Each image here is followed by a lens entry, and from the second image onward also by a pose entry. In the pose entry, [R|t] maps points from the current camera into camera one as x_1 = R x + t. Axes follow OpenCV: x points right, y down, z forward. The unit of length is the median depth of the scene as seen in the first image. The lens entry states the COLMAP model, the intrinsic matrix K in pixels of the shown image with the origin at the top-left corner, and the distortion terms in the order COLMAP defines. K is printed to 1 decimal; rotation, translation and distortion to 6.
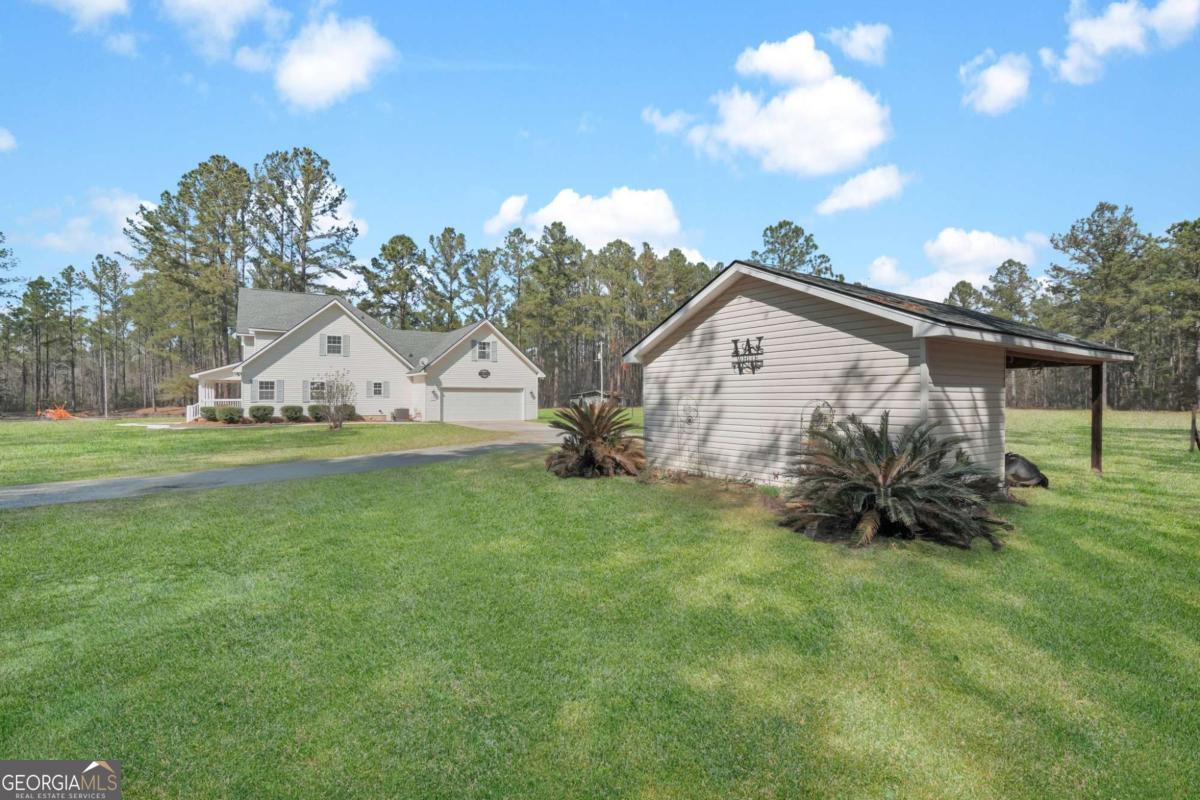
lens RADIAL K [[559.5, 0, 602.2], [0, 559.5, 401.1], [0, 0, 1]] dist [-0.018003, 0.005191]
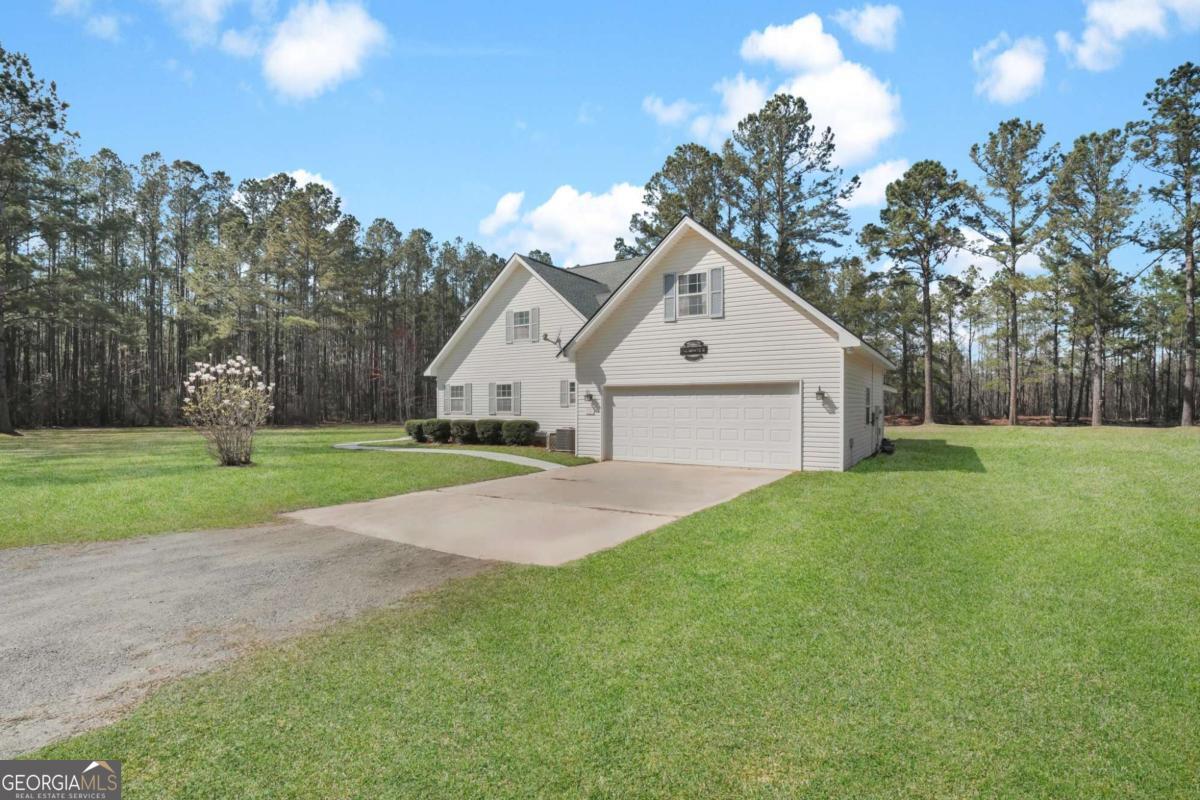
lens RADIAL K [[559.5, 0, 597.1], [0, 559.5, 405.1], [0, 0, 1]] dist [-0.018003, 0.005191]
pose [[0.456758, -0.001861, -0.889589, 0.125564], [0.001983, 0.999997, -0.001074, -0.007896], [0.889589, -0.001273, 0.456761, 0.746041]]
